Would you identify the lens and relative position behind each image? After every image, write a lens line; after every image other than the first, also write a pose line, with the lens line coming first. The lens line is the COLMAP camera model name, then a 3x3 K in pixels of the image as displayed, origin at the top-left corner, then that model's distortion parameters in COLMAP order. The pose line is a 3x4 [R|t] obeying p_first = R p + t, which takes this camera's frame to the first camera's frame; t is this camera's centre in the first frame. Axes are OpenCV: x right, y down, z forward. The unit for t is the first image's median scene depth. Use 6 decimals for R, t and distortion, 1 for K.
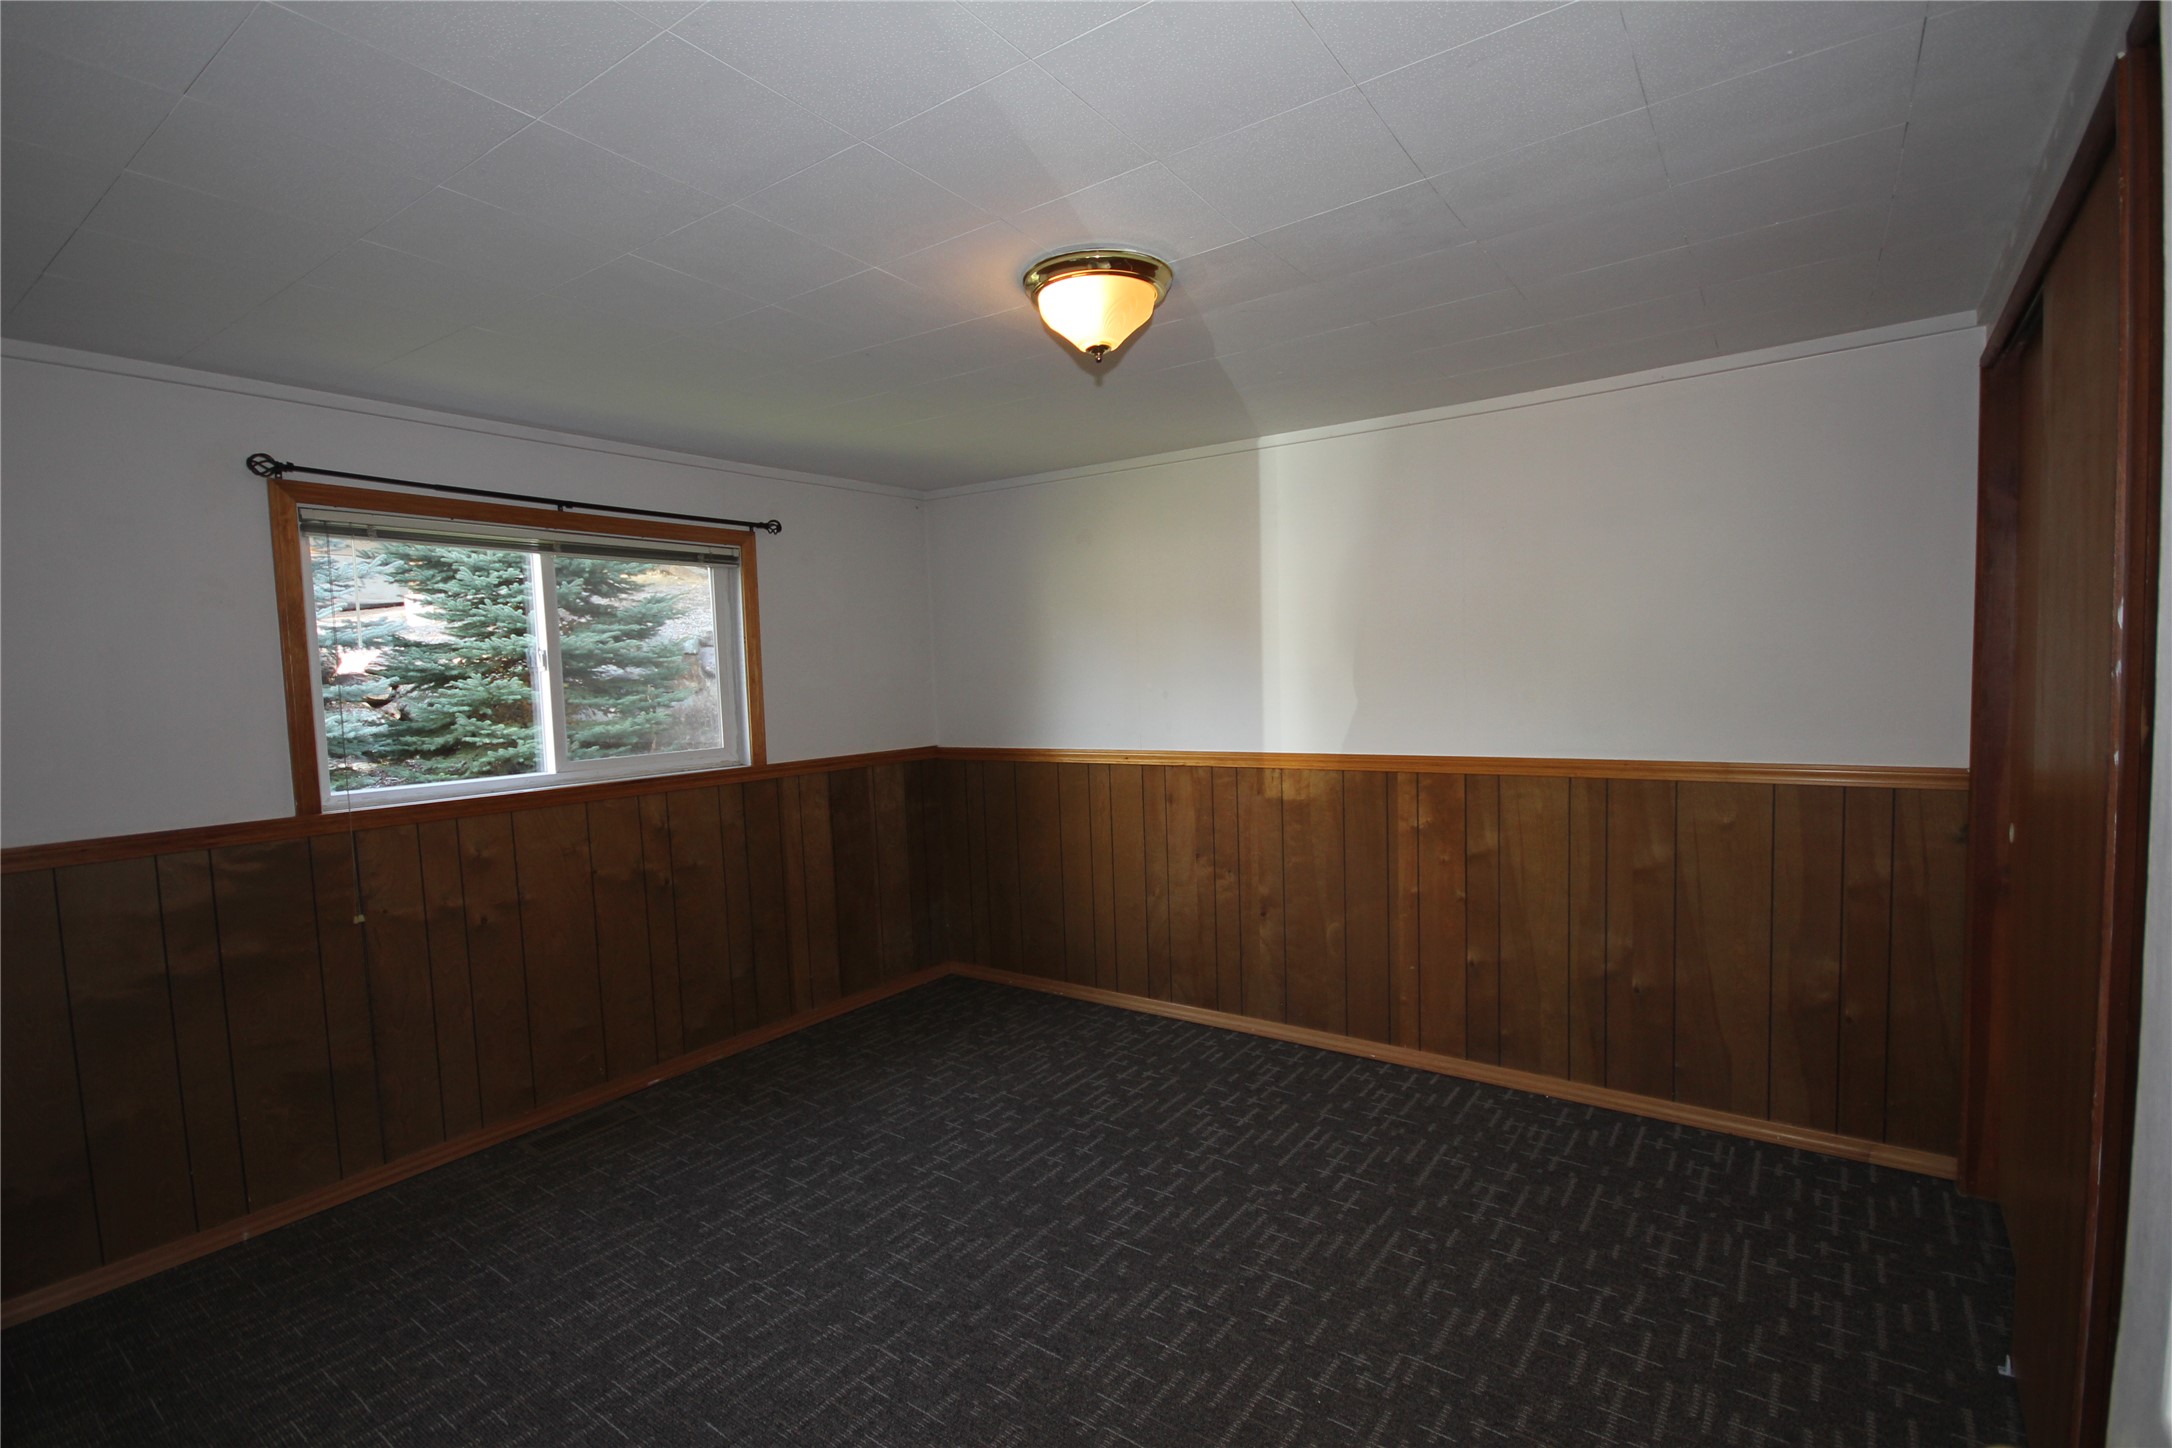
lens RADIAL K [[1000.7, 0, 1082.7], [0, 1000.7, 735.2], [0, 0, 1]] dist [-0.001377, 0.001016]
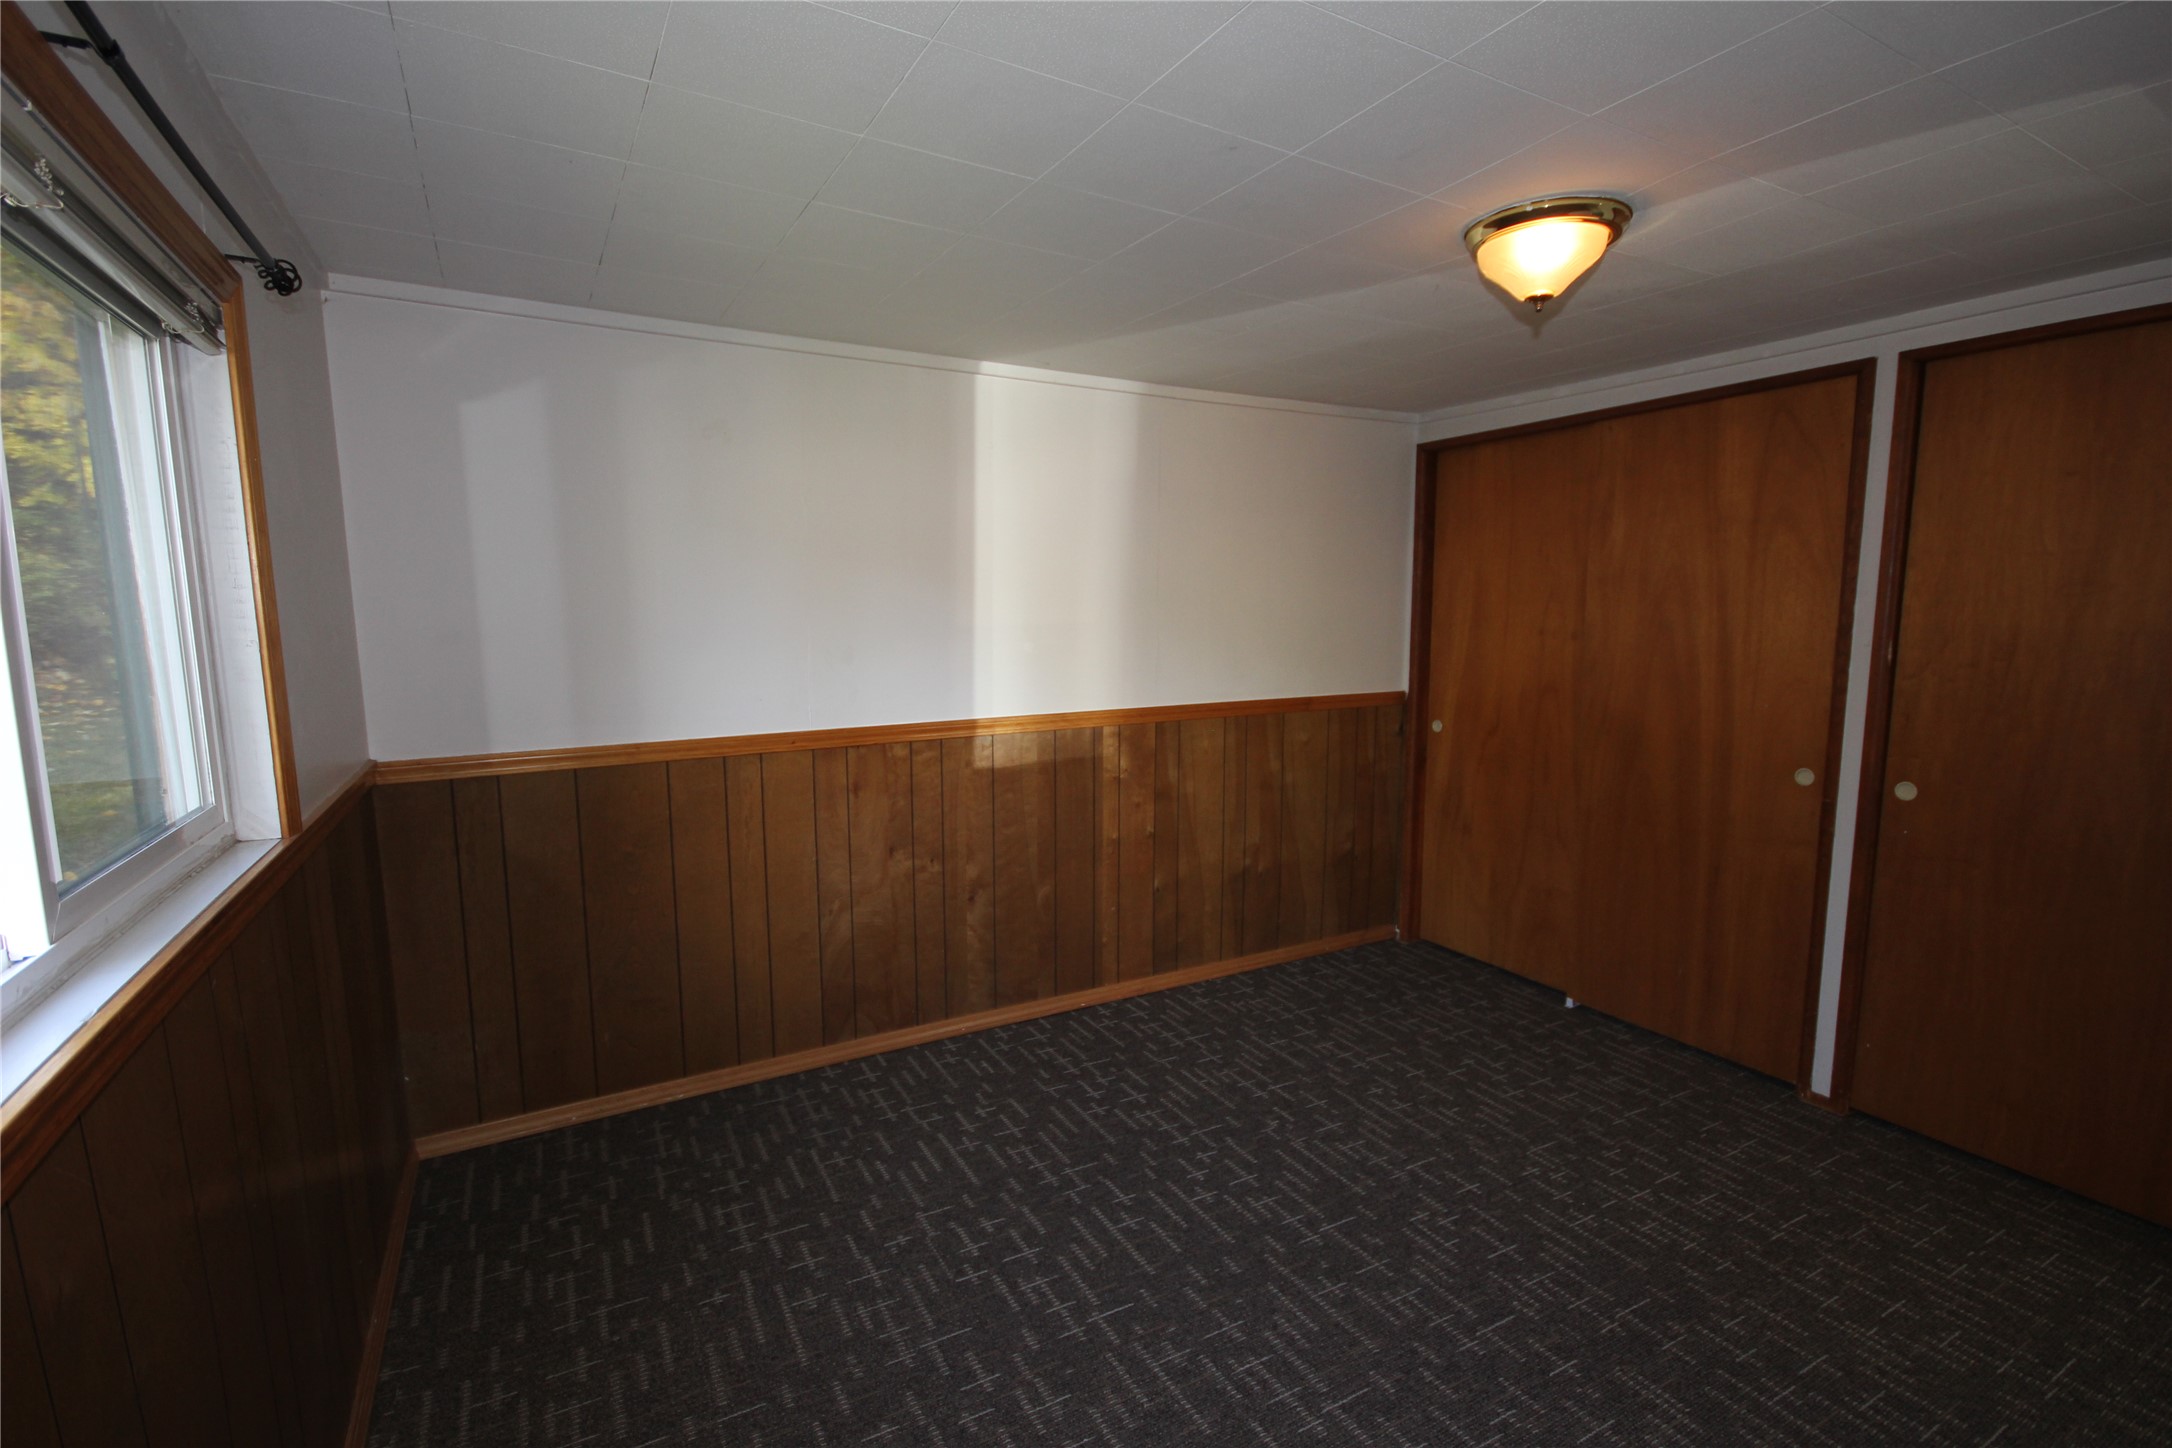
lens RADIAL K [[1000.7, 0, 1082.7], [0, 1000.7, 735.2], [0, 0, 1]] dist [-0.001377, 0.001016]
pose [[0.421979, -0.083451, 0.902757, -0.676645], [0.050998, 0.996363, 0.068265, -0.027963], [-0.905170, 0.017233, 0.424700, 0.613552]]
